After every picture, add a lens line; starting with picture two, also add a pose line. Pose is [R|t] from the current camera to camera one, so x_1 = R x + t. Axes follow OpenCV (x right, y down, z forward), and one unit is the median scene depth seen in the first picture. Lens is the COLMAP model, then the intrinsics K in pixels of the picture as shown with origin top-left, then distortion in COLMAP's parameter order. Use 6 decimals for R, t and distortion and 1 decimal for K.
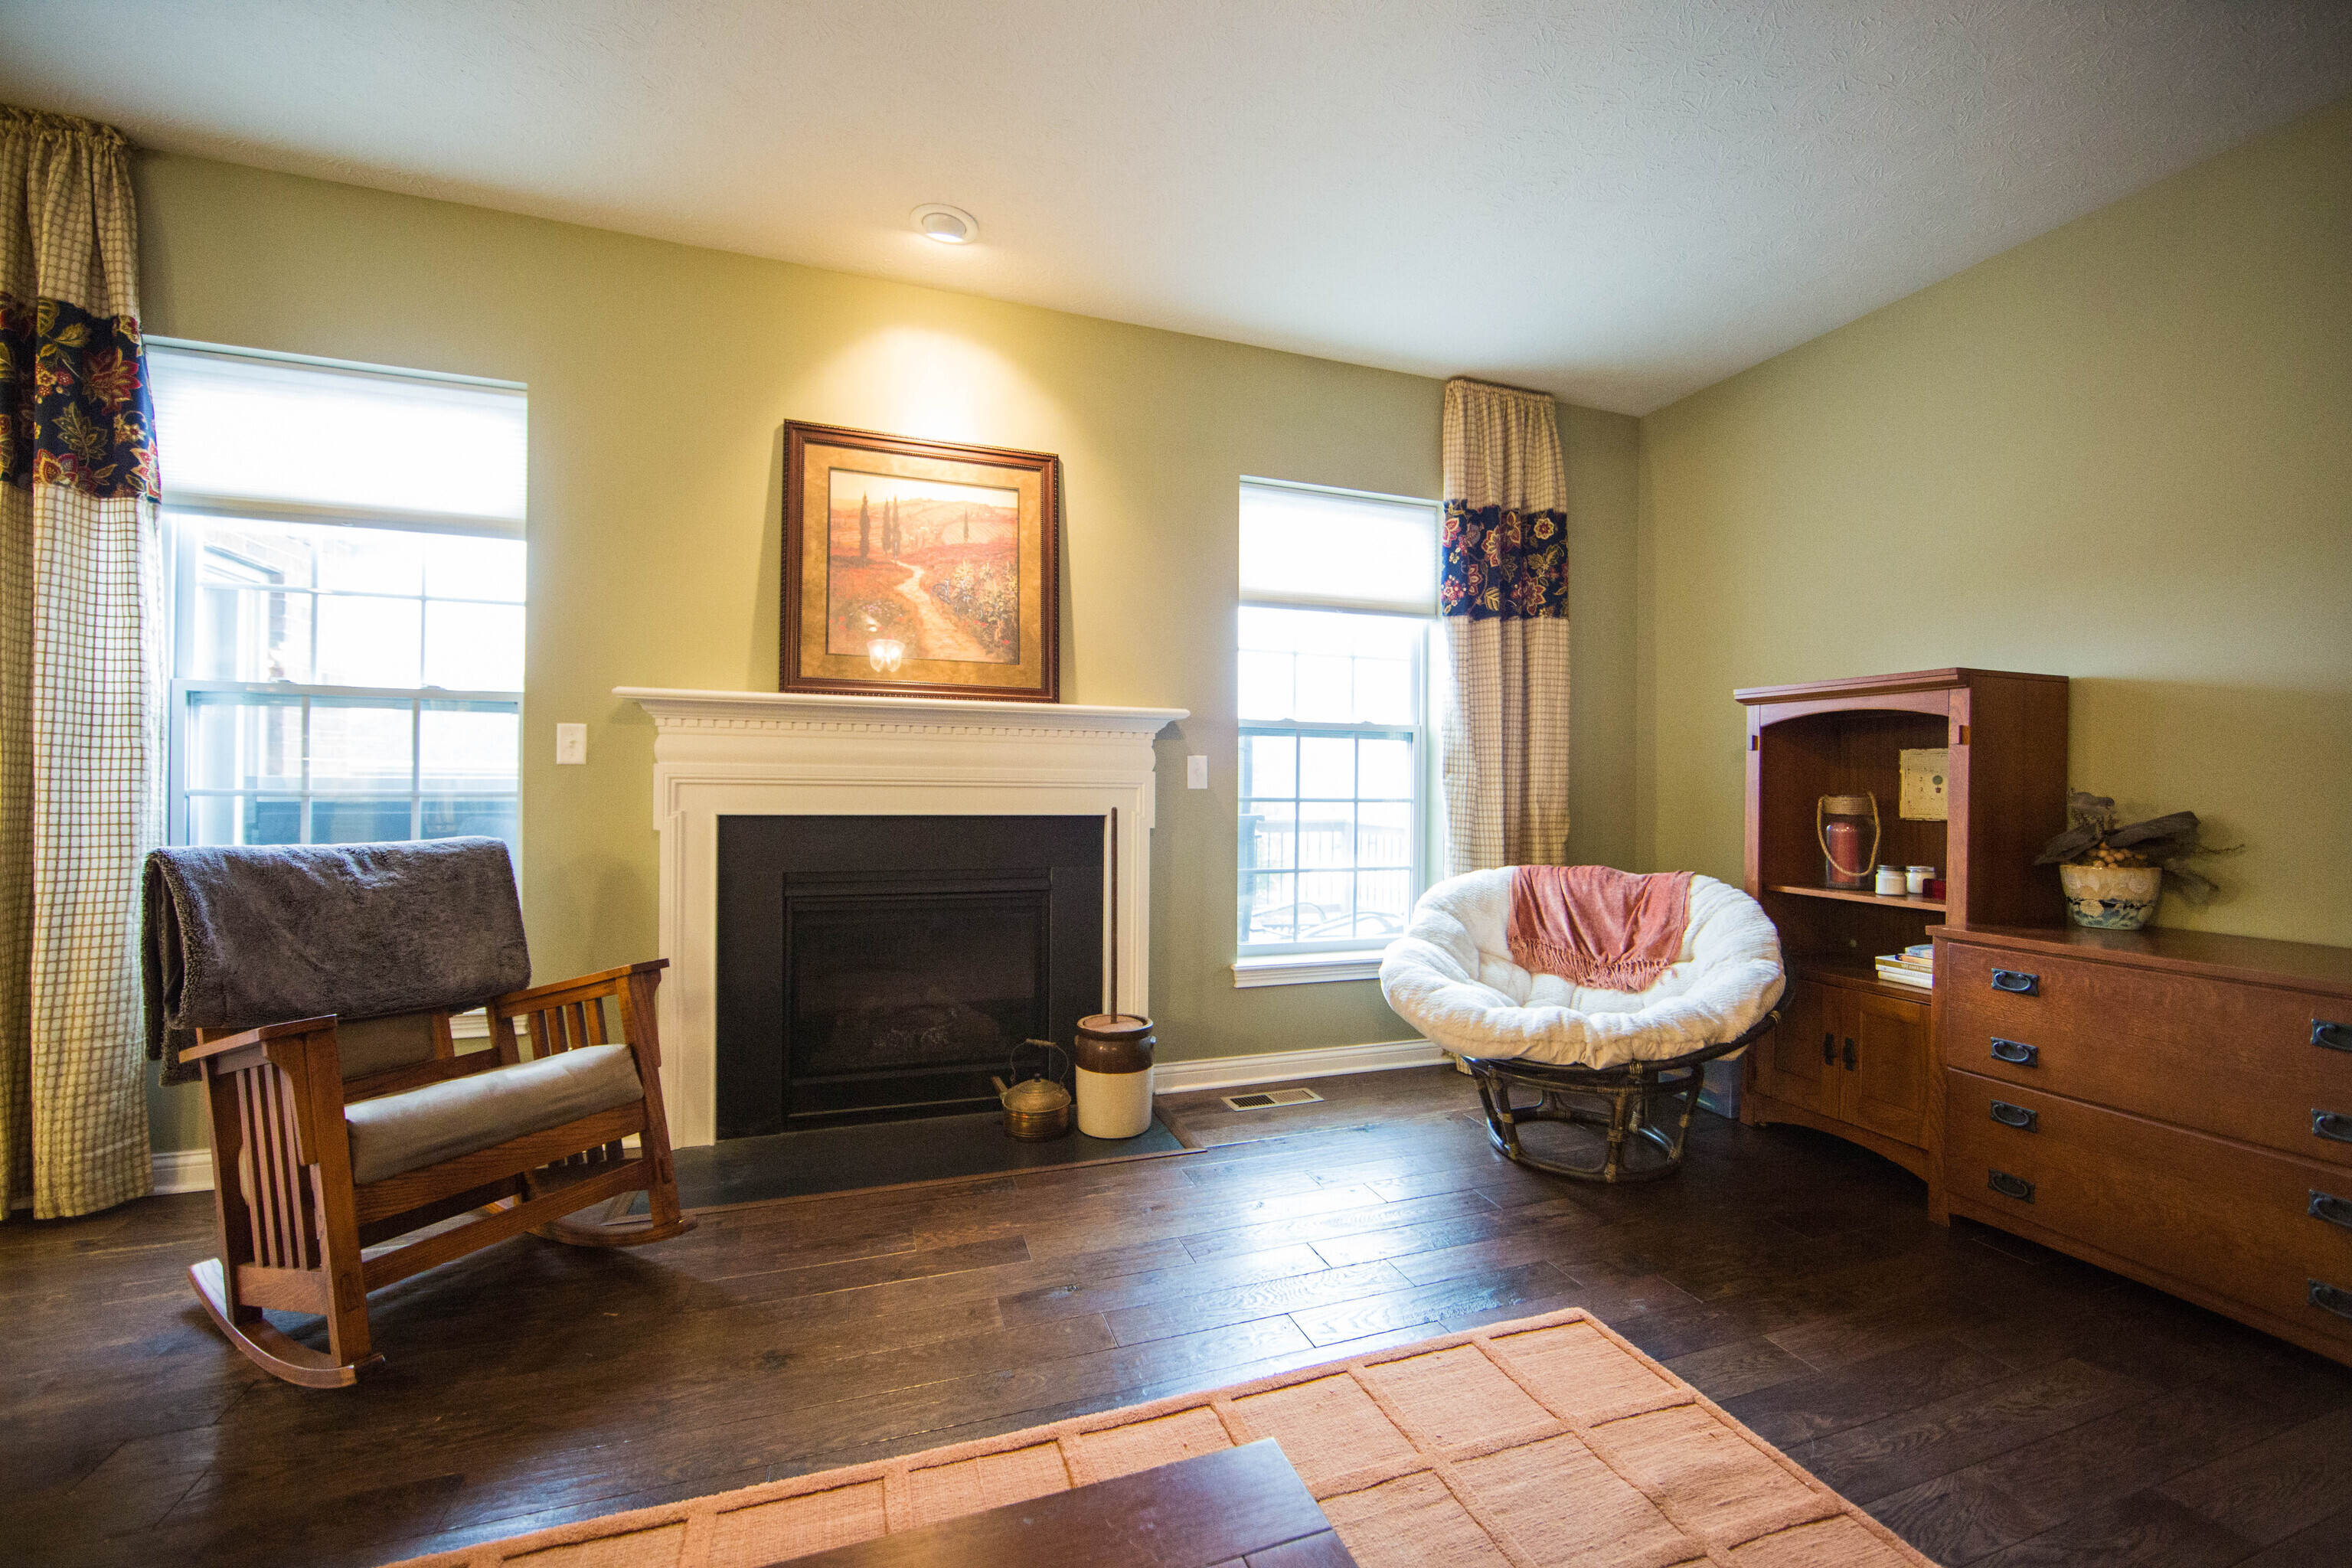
lens RADIAL K [[935.4, 0, 1176.0], [0, 935.4, 784.0], [0, 0, 1]] dist [-0.011535, 0.000067]
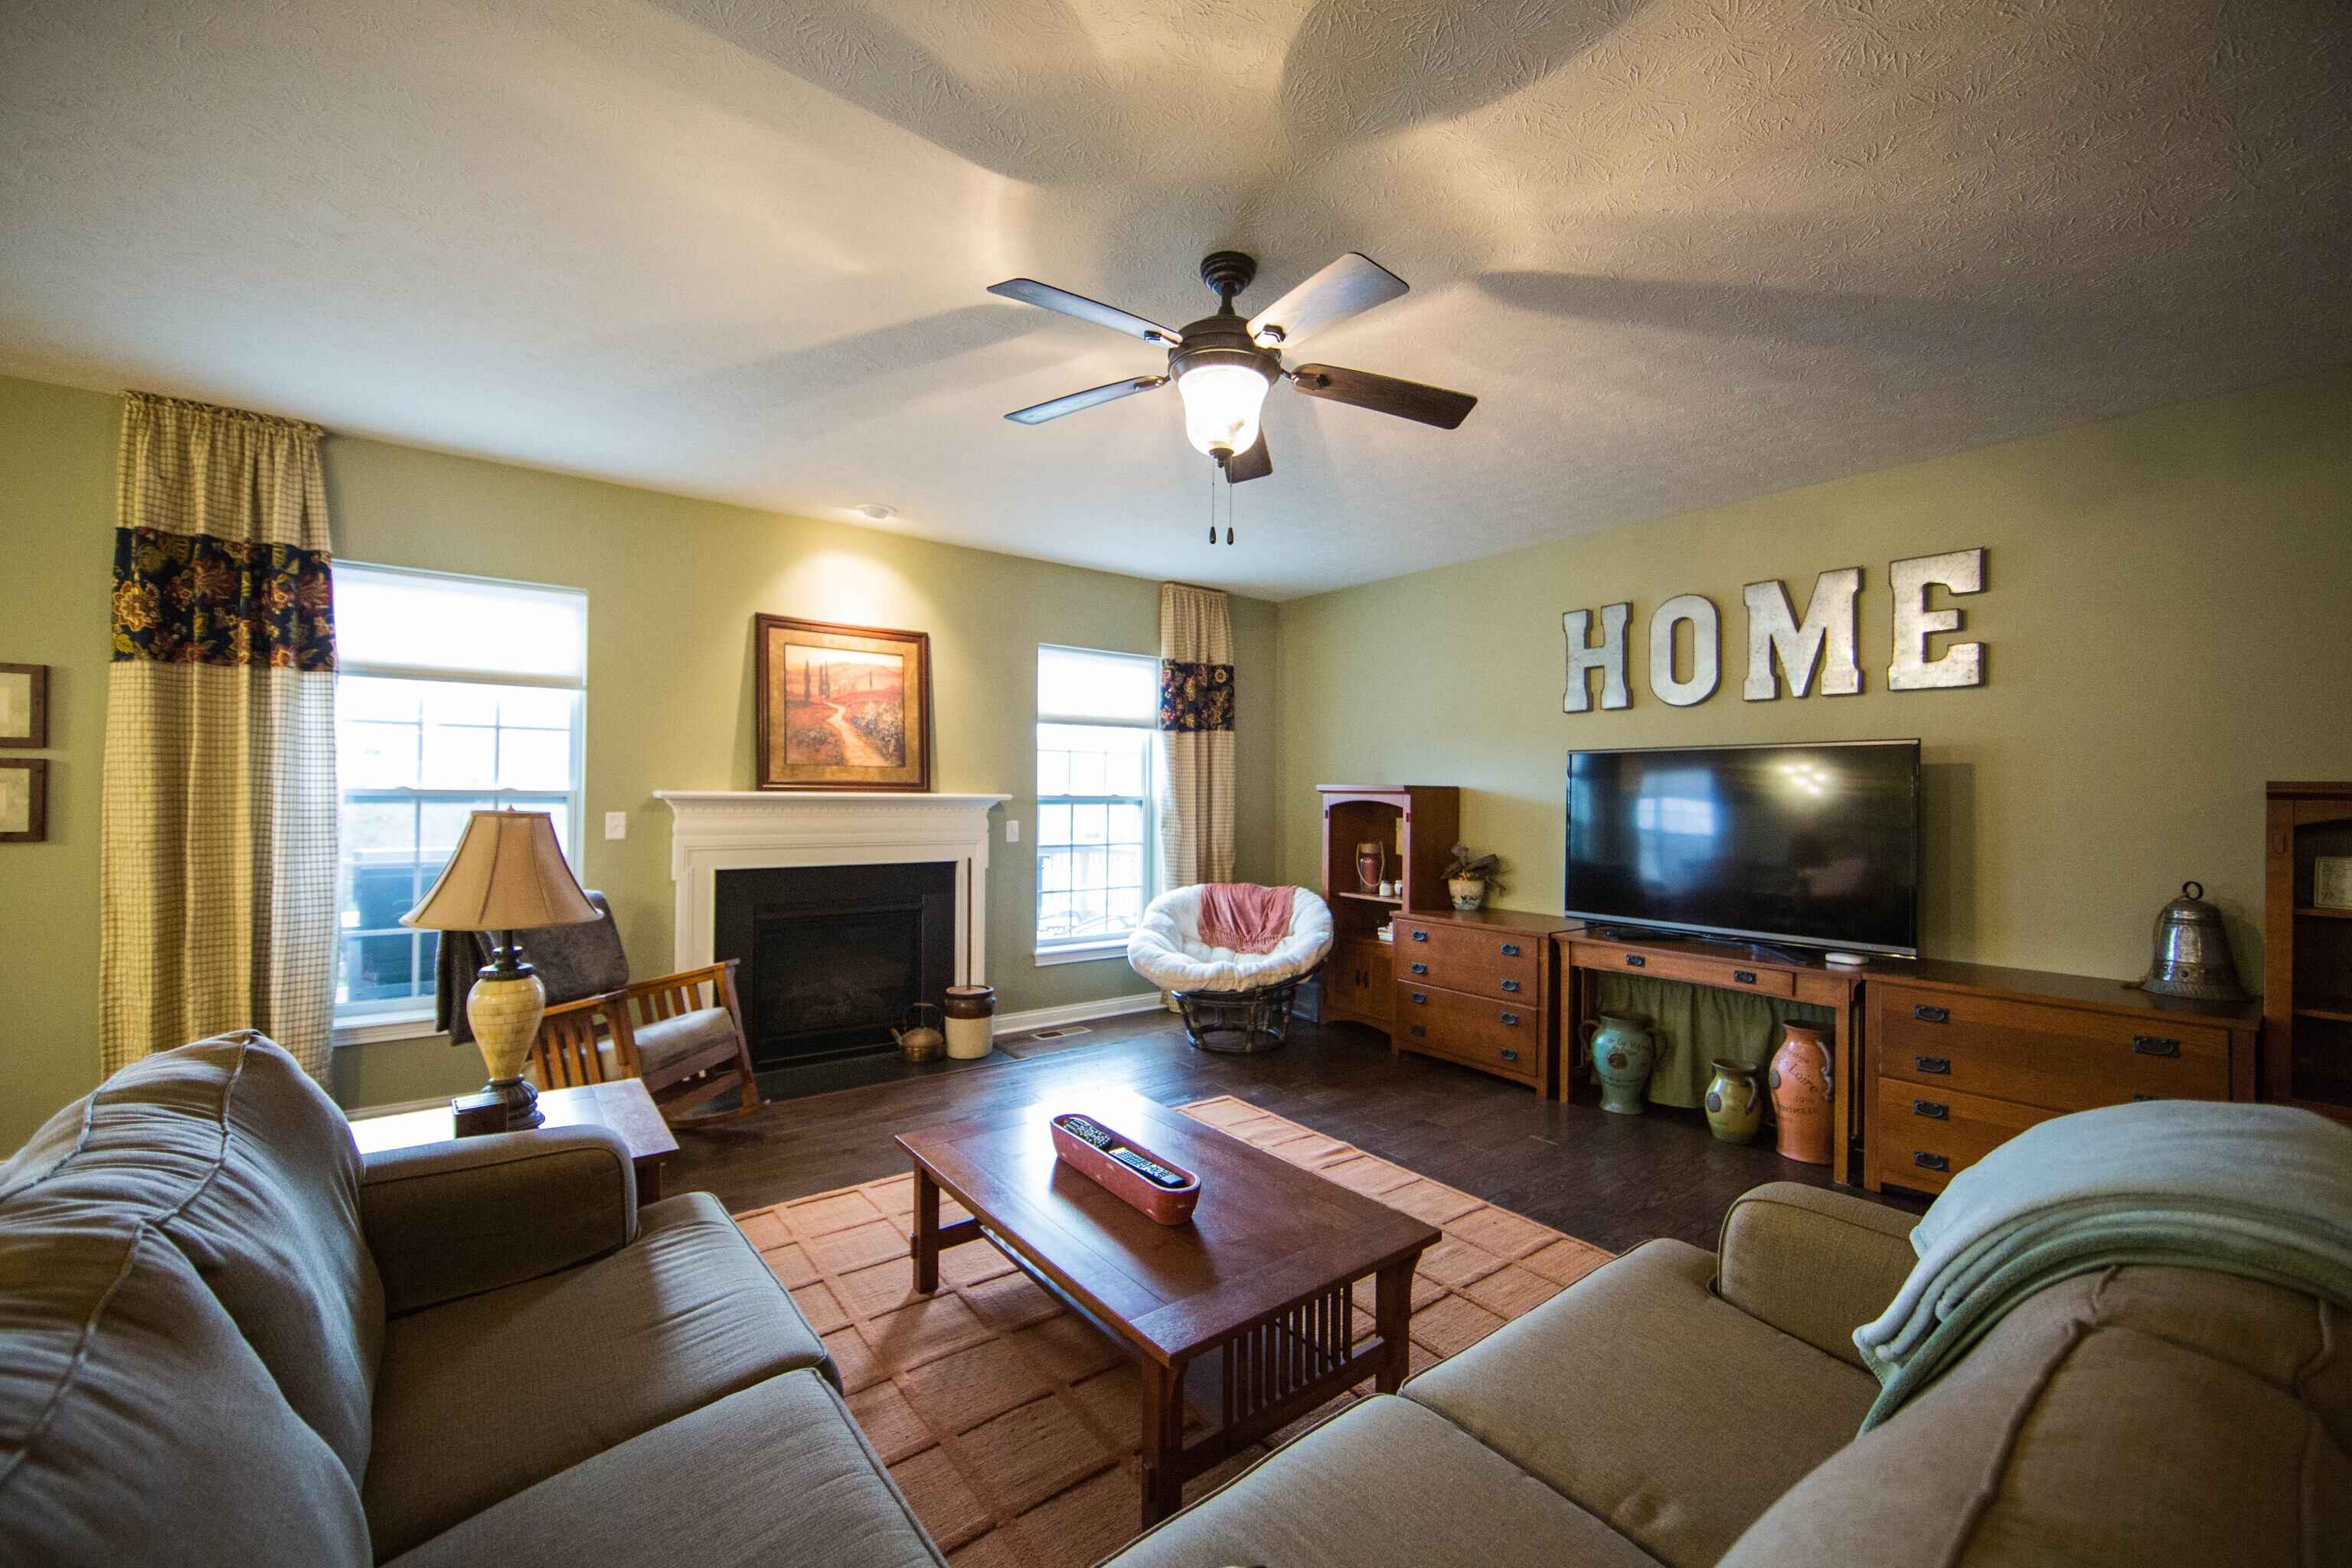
lens RADIAL K [[935.4, 0, 1176.0], [0, 935.4, 784.0], [0, 0, 1]] dist [-0.011535, 0.000067]
pose [[0.953373, 0.001393, 0.301792, -0.209963], [0.000341, 0.999984, -0.005695, -0.091660], [-0.301795, 0.005532, 0.953357, -0.648673]]
